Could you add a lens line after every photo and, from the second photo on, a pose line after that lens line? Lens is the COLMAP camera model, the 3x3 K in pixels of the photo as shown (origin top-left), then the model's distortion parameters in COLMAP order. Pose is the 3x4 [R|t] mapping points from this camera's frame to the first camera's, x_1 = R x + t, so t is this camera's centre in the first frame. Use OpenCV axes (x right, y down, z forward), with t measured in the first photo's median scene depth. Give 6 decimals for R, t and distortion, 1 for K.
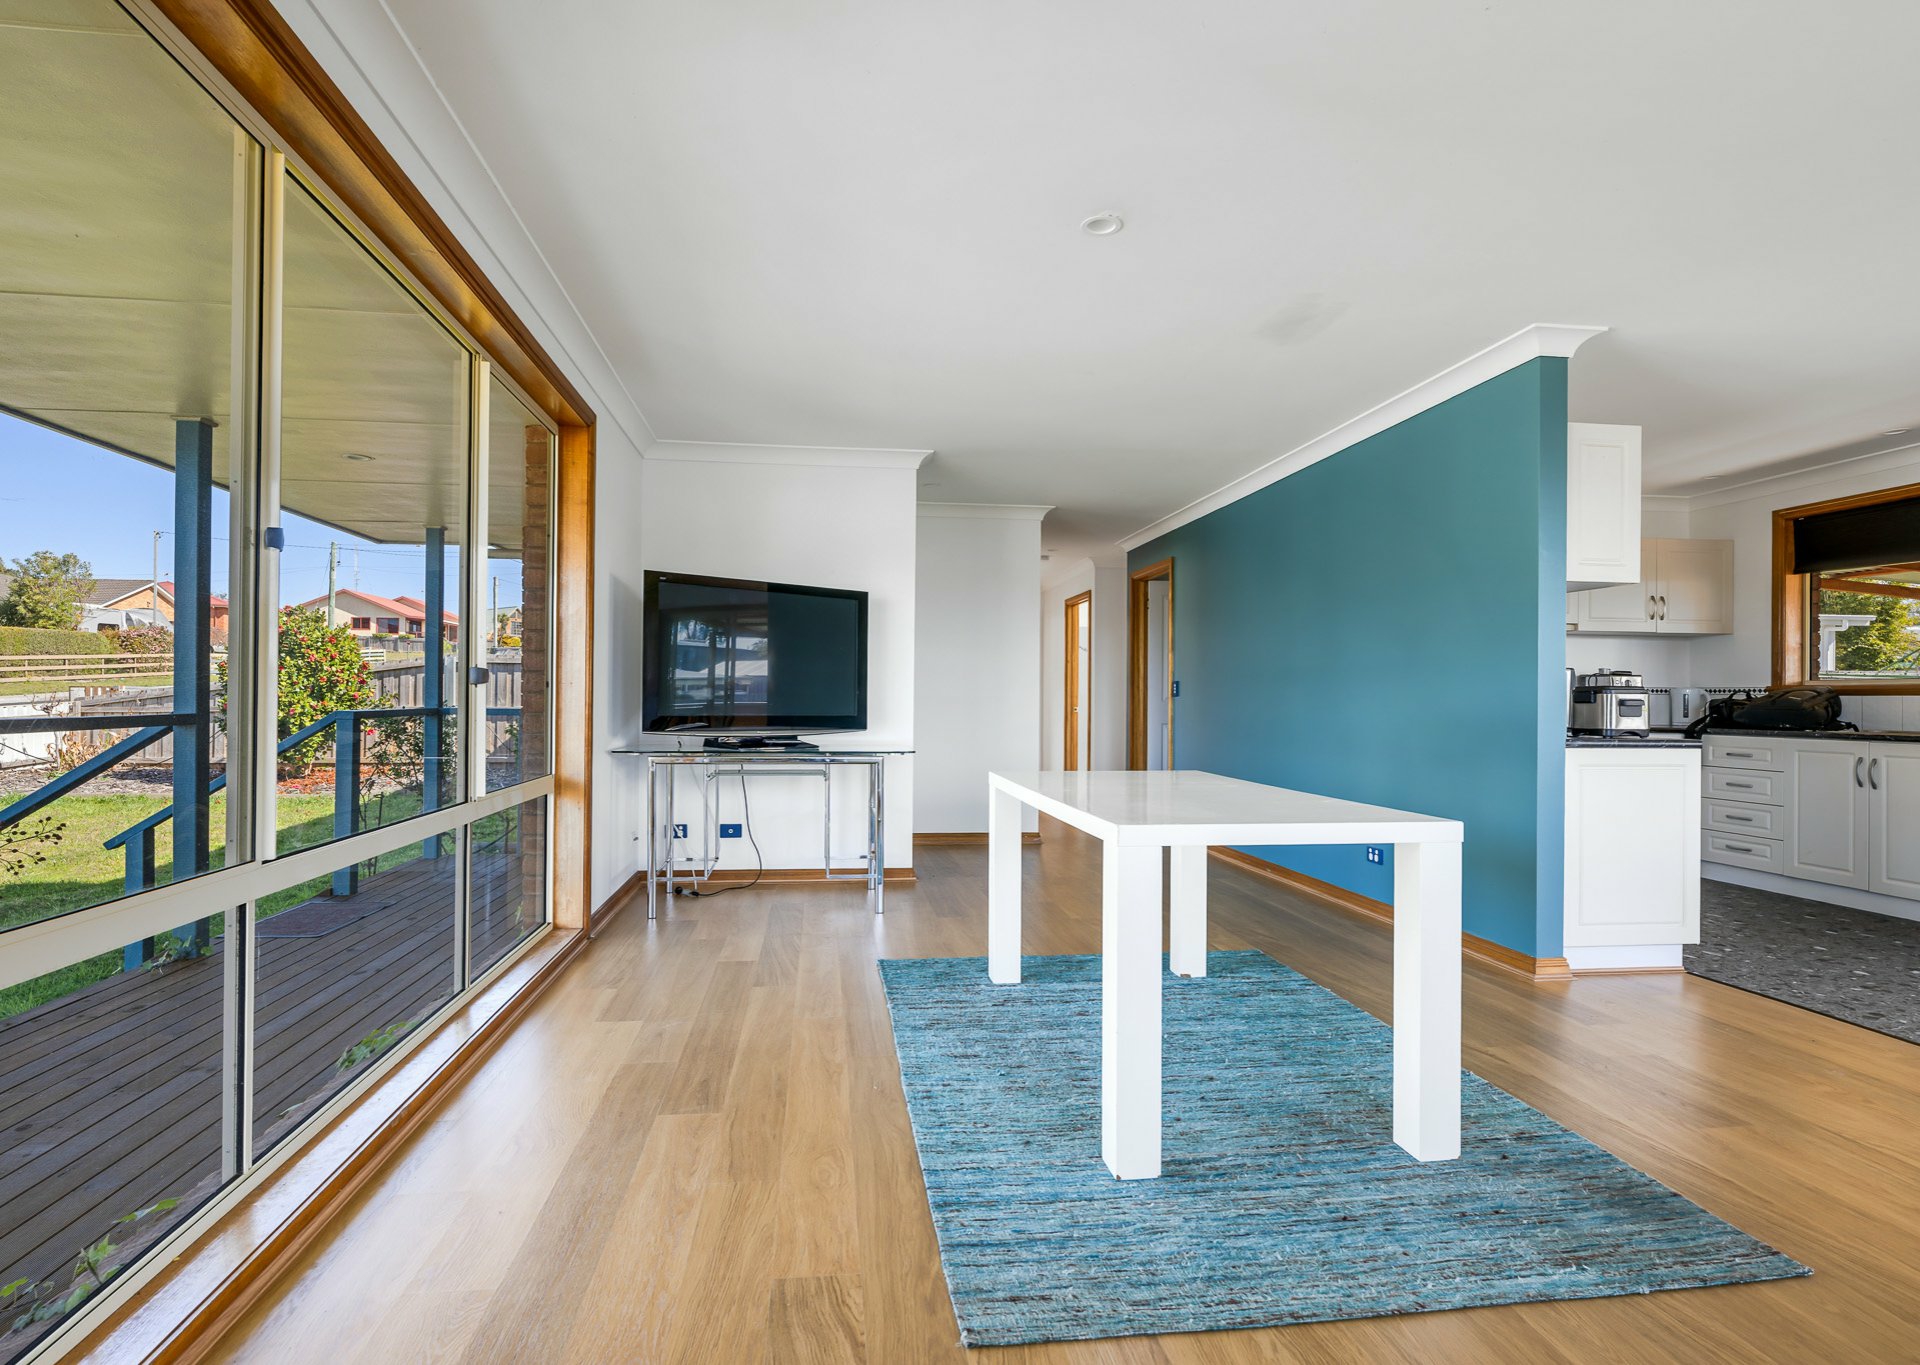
lens RADIAL K [[939.8, 0, 952.7], [0, 939.8, 691.1], [0, 0, 1]] dist [0.000352, 0.000012]
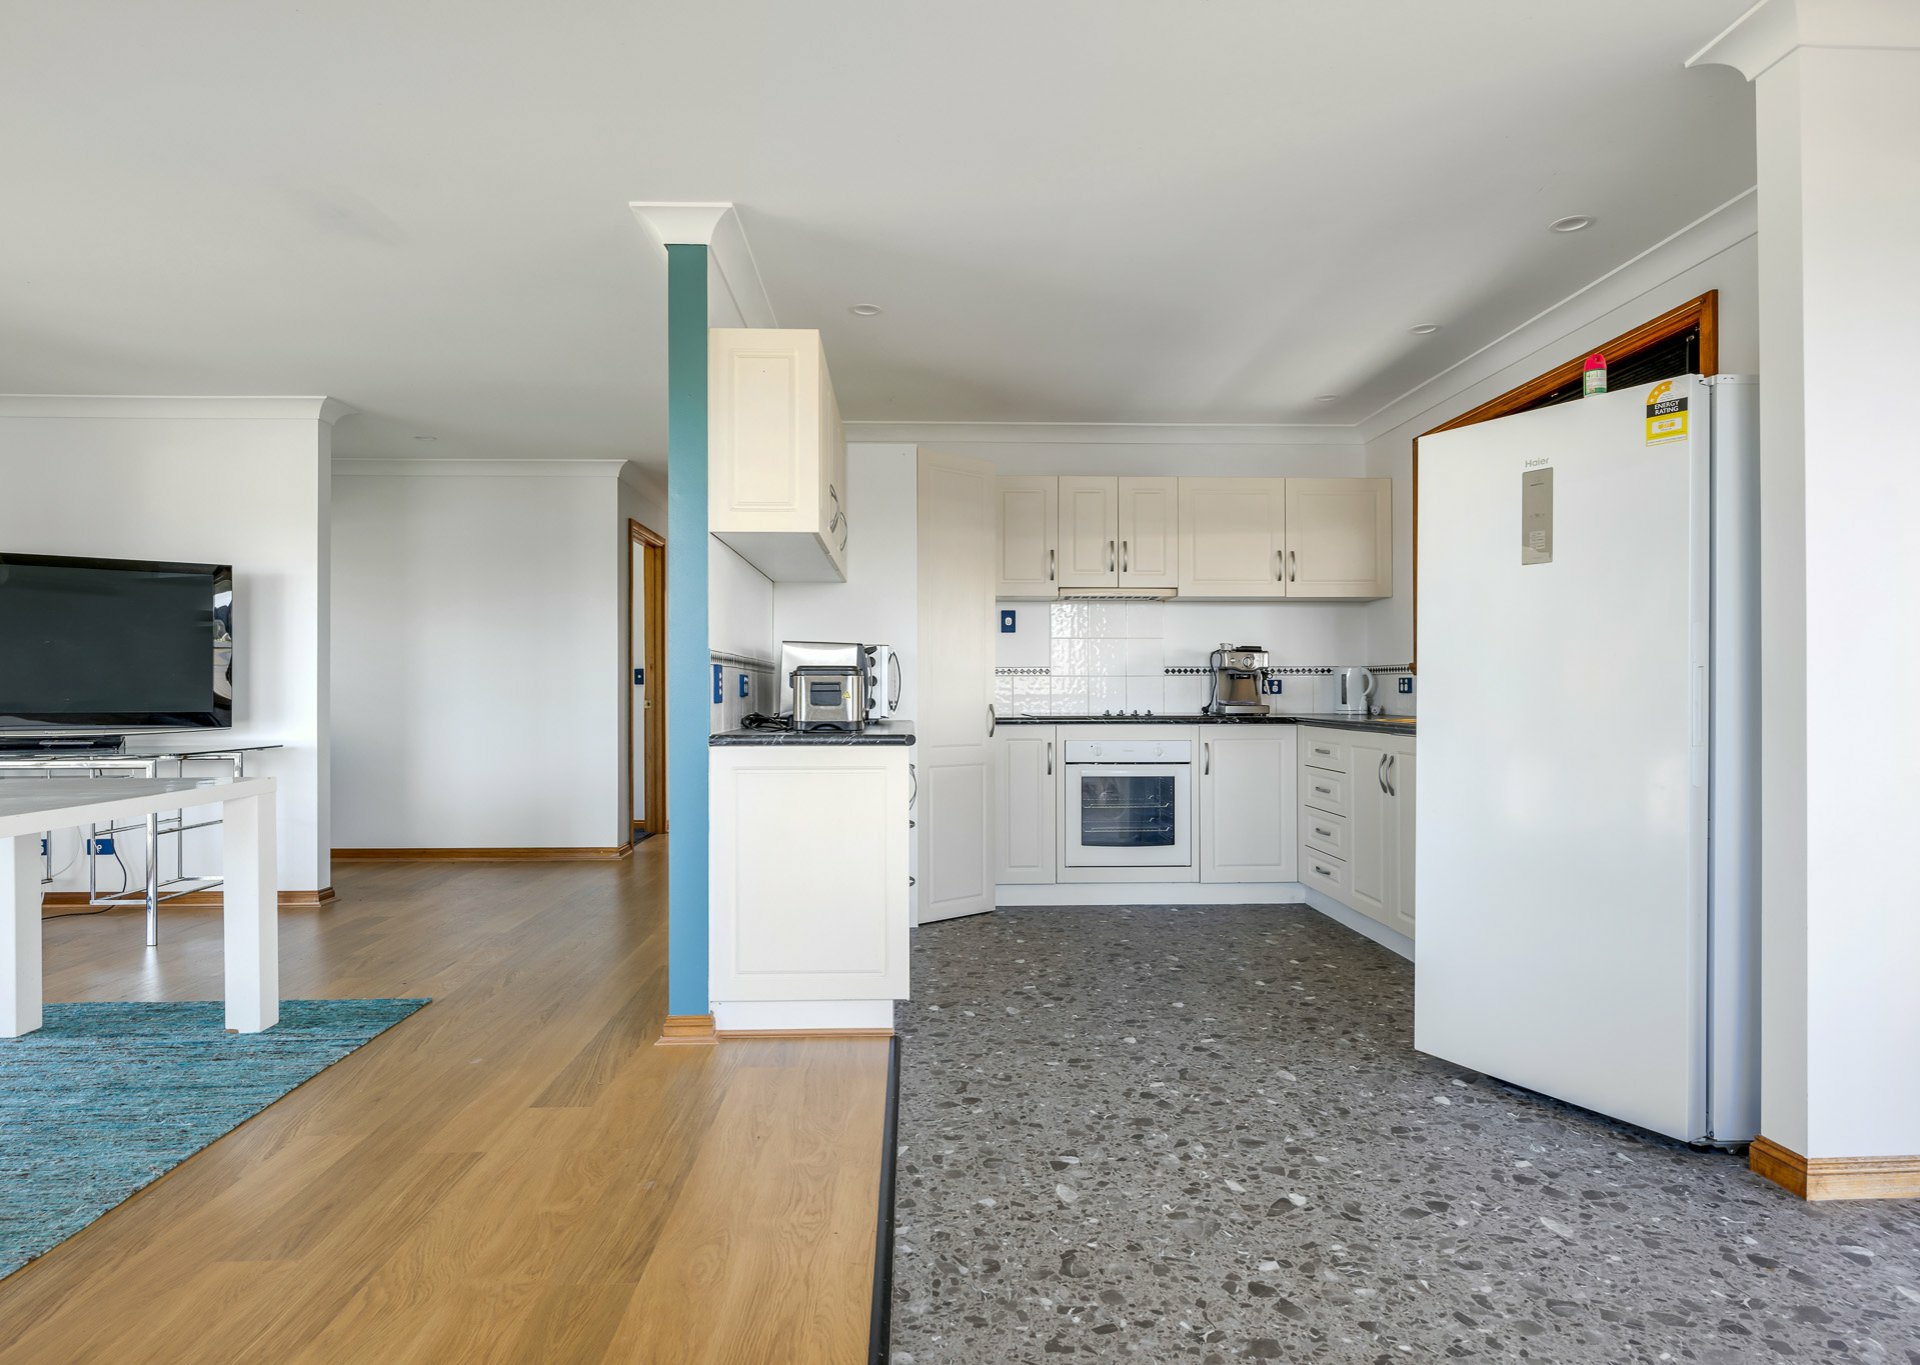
lens RADIAL K [[1070.7, 0, 962.3], [0, 1070.7, 683.5], [0, 0, 1]] dist [0.004372, -0.001296]
pose [[0.996423, -0.010915, -0.083794, 0.908951], [0.011208, 0.999933, 0.003037, 0.007563], [0.083755, -0.003965, 0.996478, 0.127453]]
